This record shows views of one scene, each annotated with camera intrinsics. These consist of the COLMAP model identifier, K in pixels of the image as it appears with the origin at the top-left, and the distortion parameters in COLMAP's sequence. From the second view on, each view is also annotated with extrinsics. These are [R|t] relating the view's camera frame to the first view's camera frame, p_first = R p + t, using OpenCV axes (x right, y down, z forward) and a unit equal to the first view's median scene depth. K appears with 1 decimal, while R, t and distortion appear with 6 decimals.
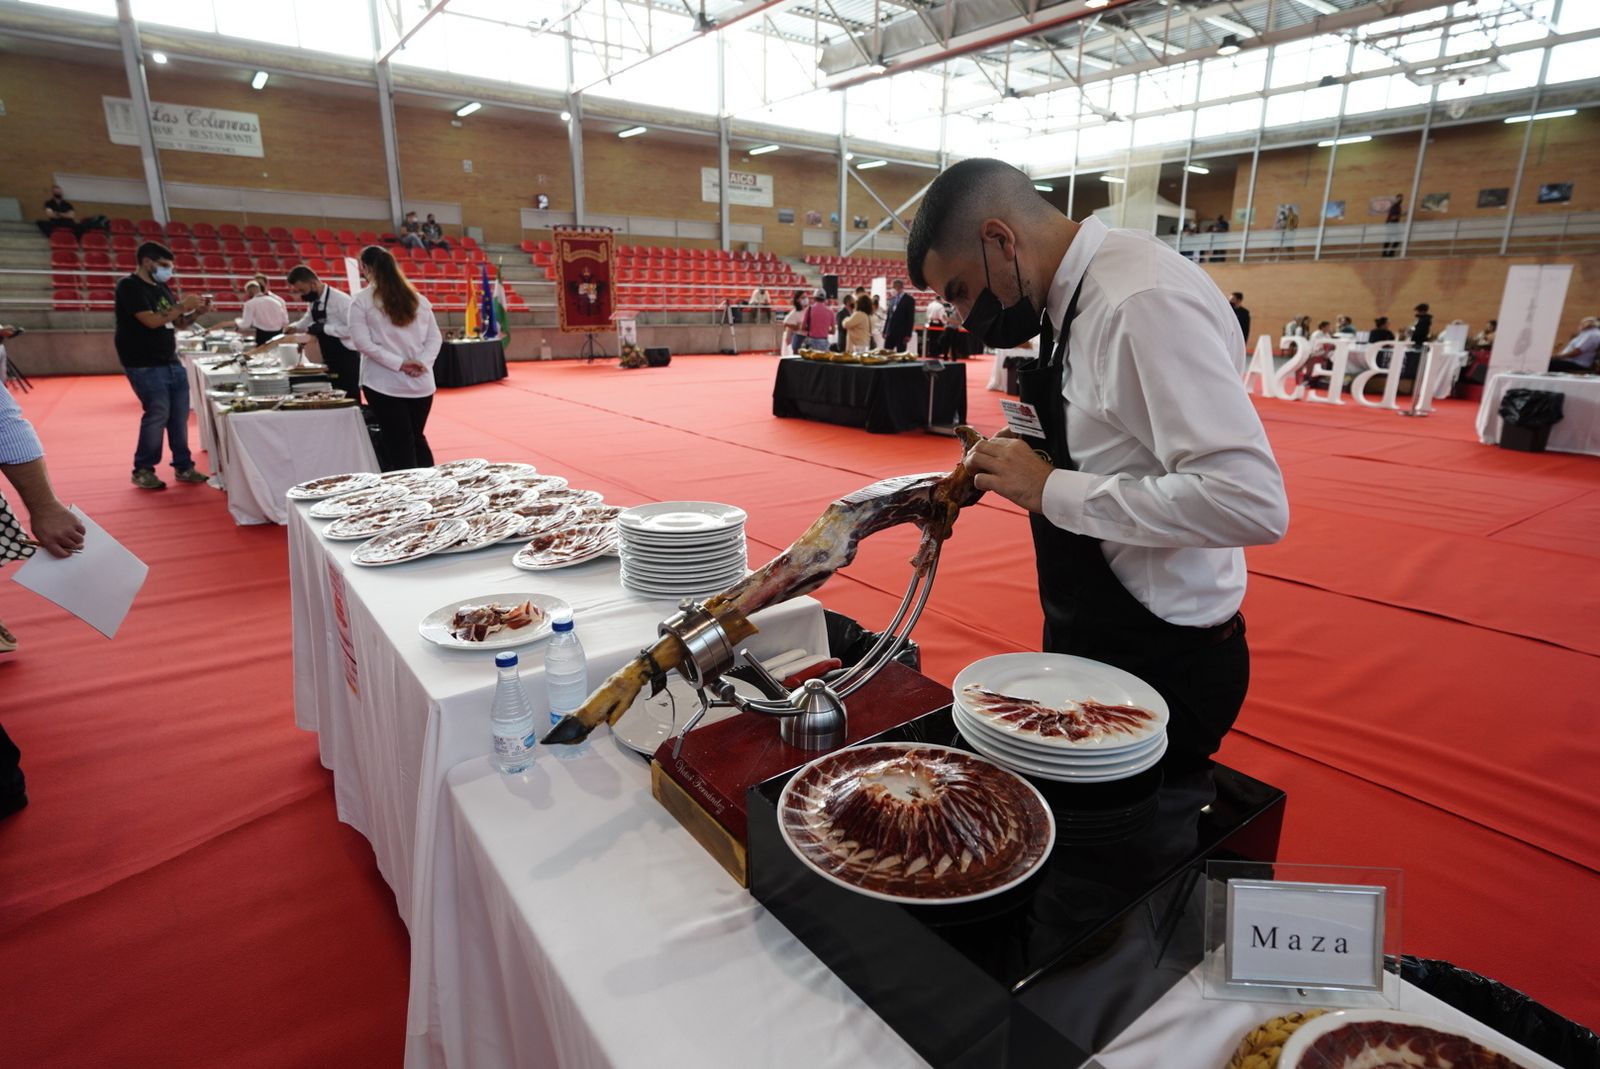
lens RADIAL K [[851.3, 0, 800.0], [0, 851.3, 534.5], [0, 0, 1]] dist [-0.004319, 0.000407]
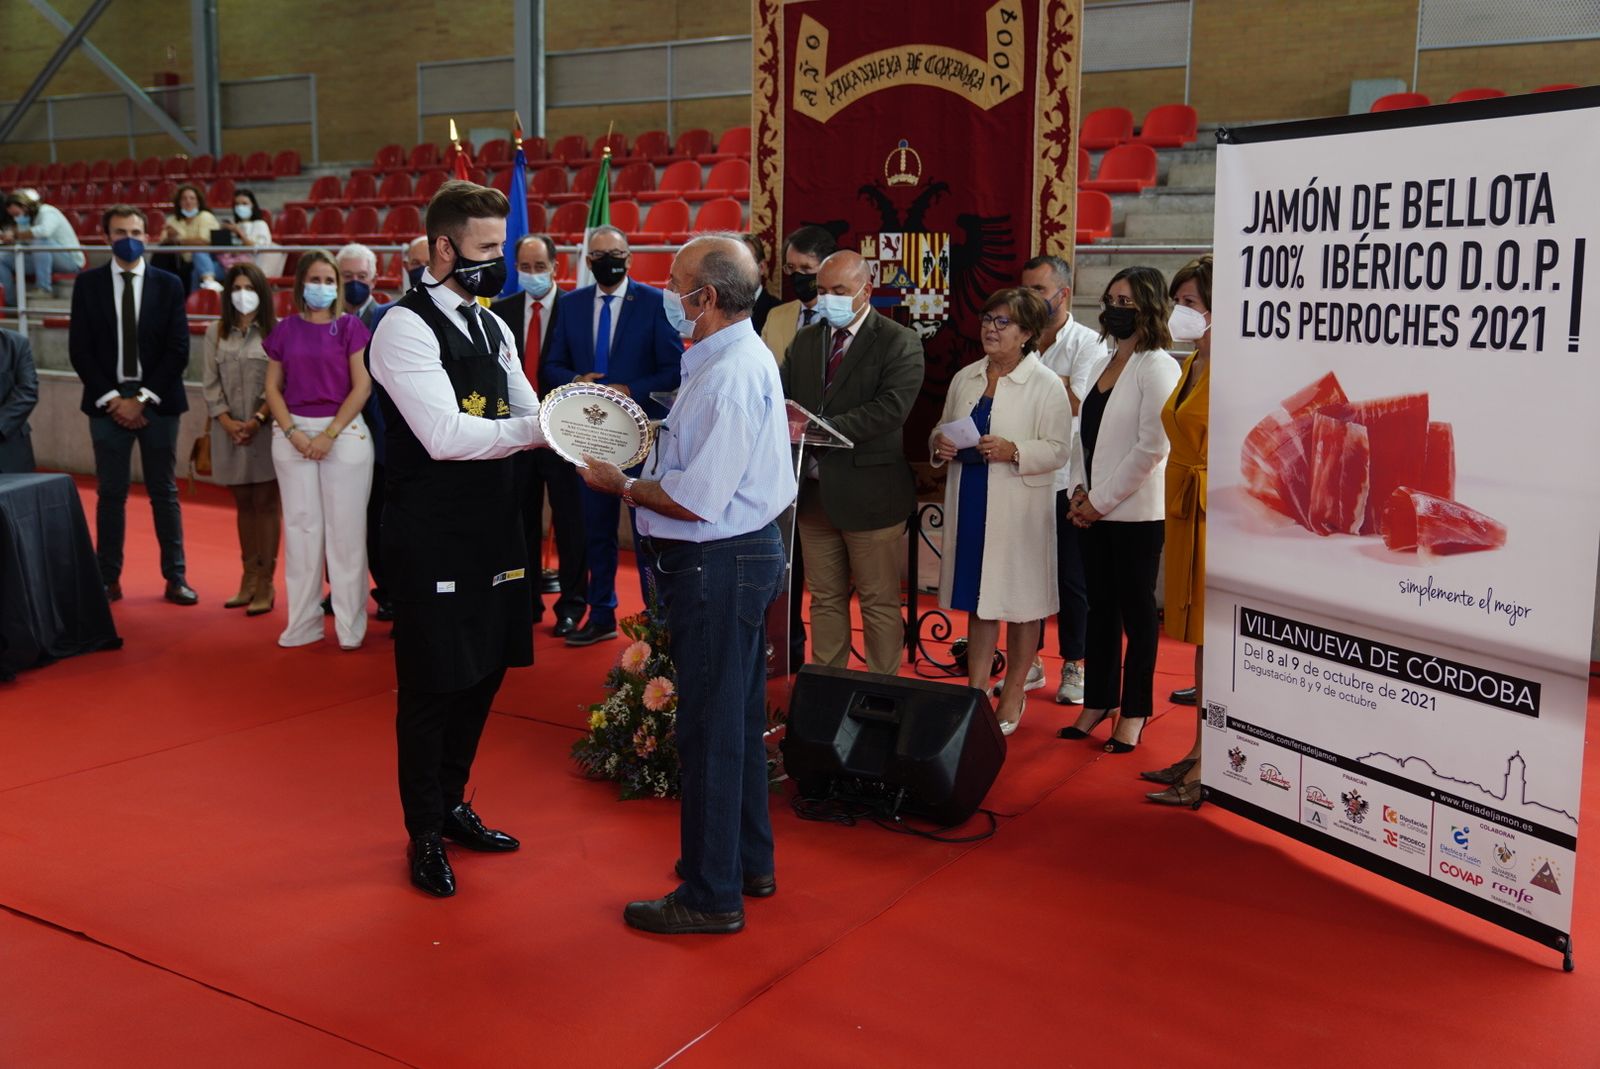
lens RADIAL K [[1477.1, 0, 791.9], [0, 1477.1, 517.9], [0, 0, 1]] dist [-0.001956, -0.014519]
pose [[0.361284, 0.131575, -0.923126, 0.026696], [-0.262309, 0.964357, 0.034792, -0.186459], [0.894801, 0.229574, 0.382920, 0.673862]]
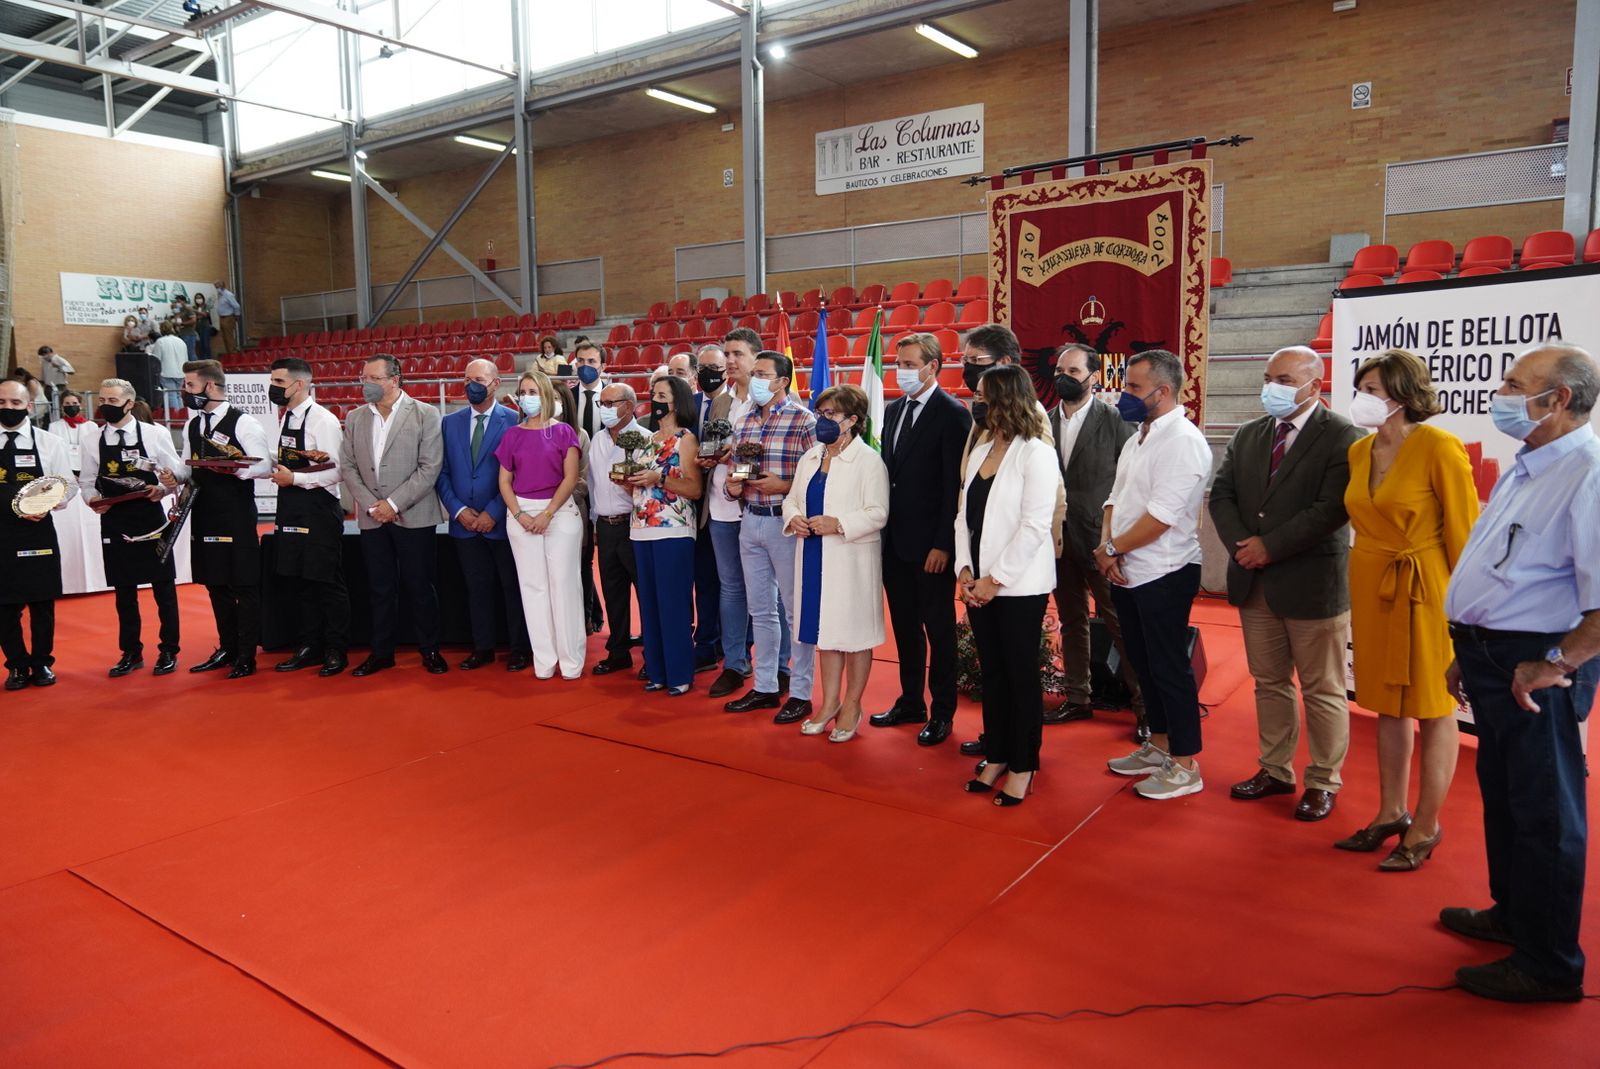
lens RADIAL K [[1074.1, 0, 800.0], [0, 1074.1, 534.5], [0, 0, 1]] dist [-0.024078, 0.003680]
pose [[0.298807, 0.104724, -0.948550, 0.050541], [-0.236747, 0.971023, 0.032626, -0.173377], [0.924481, 0.214817, 0.314942, 0.624371]]
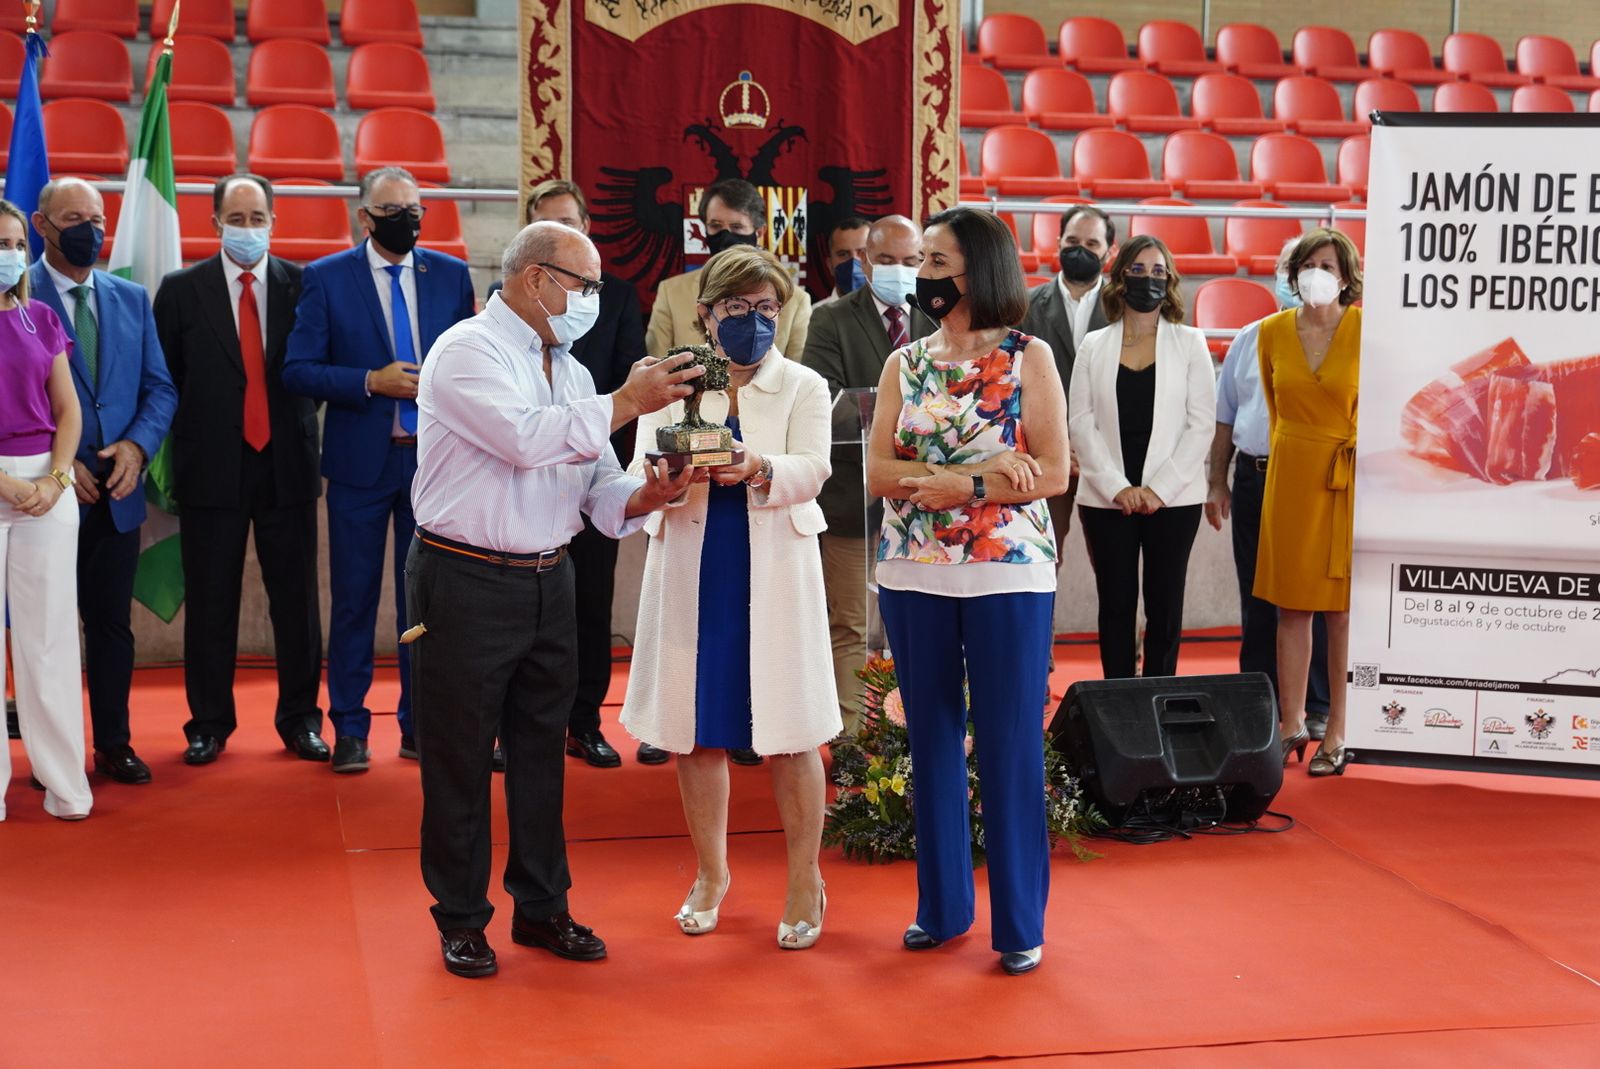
lens RADIAL K [[2417.1, 0, 805.6], [0, 2417.1, 536.3], [0, 0, 1]] dist [-0.015832, 0.005495]
pose [[0.916096, 0.044833, -0.398446, -0.058883], [-0.109948, 0.983727, -0.142101, -0.138937], [0.385591, 0.173987, 0.906117, 0.497889]]
